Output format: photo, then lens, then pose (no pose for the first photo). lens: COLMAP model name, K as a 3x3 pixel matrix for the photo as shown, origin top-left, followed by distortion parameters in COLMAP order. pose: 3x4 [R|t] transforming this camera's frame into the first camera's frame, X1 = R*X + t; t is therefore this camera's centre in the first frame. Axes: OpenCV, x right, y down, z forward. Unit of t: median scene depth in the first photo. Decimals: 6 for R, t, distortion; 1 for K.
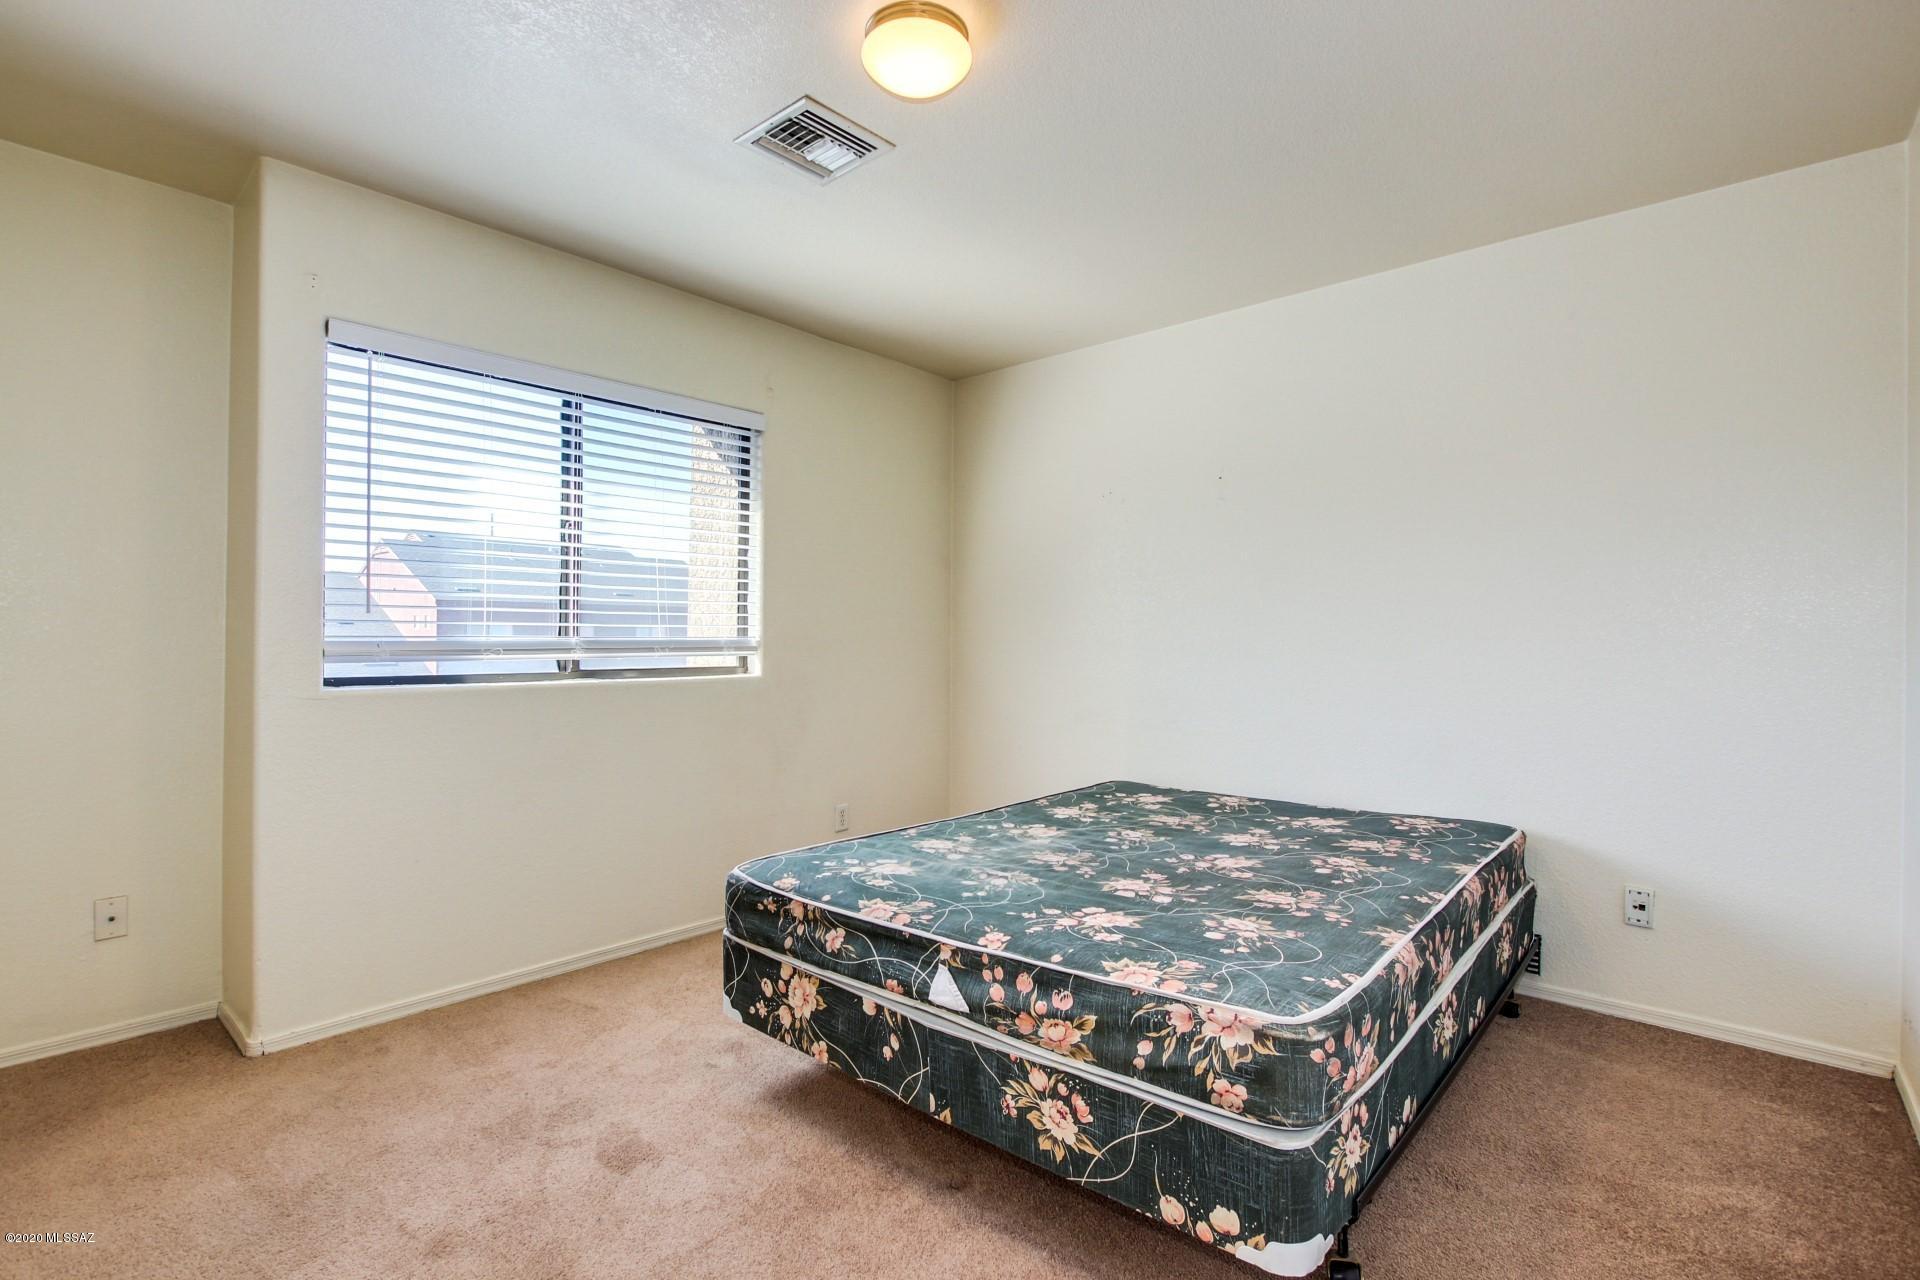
lens RADIAL K [[887.5, 0, 958.9], [0, 887.5, 640.7], [0, 0, 1]] dist [-0.035890, -0.000325]
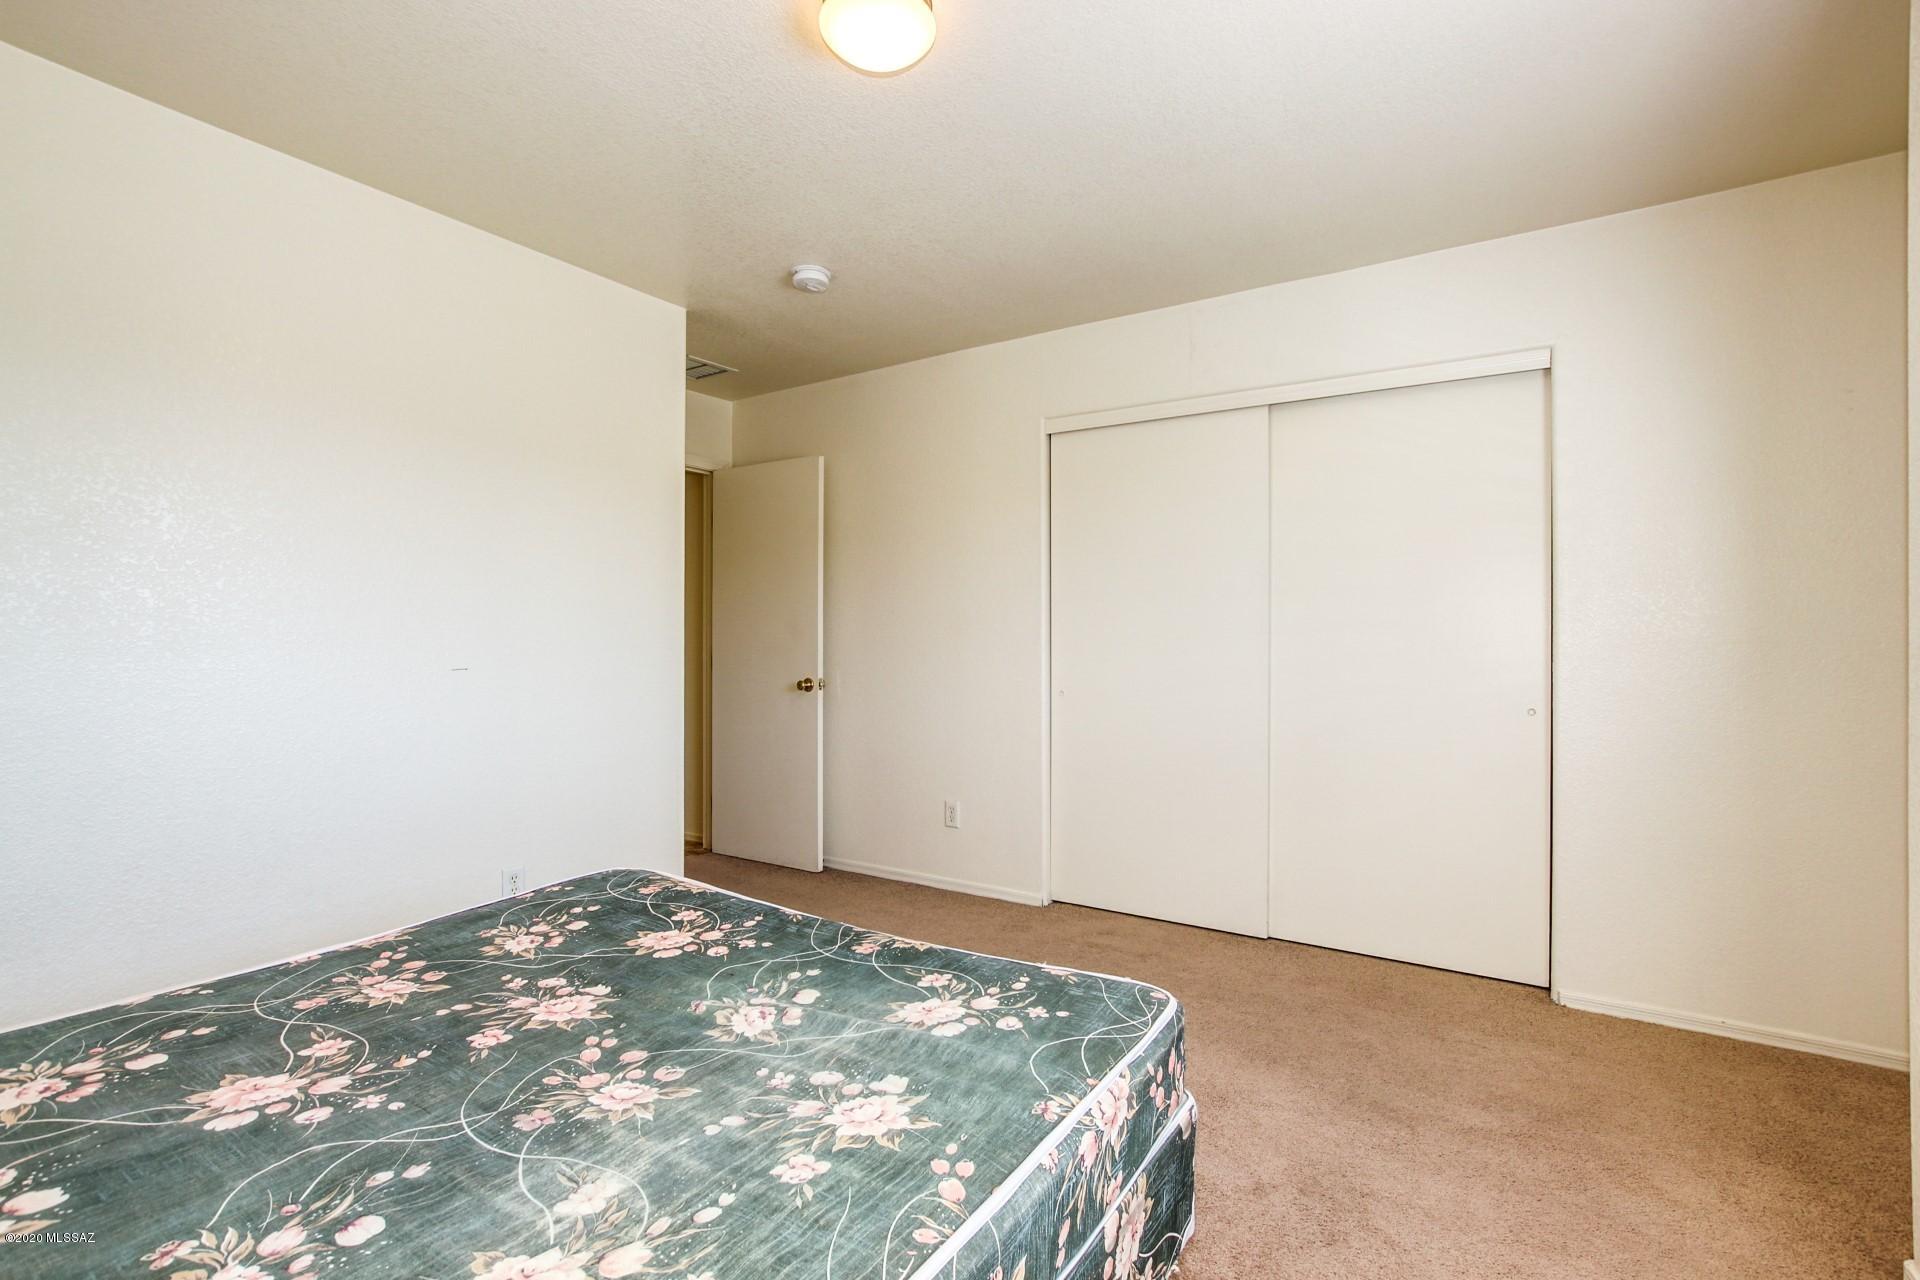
lens RADIAL K [[887.5, 0, 958.4], [0, 887.5, 636.4], [0, 0, 1]] dist [-0.035890, -0.000325]
pose [[-0.991540, -0.006253, -0.129650, -0.014967], [-0.006671, 0.999974, 0.002785, -0.007575], [0.129629, 0.003626, -0.991556, 1.910069]]
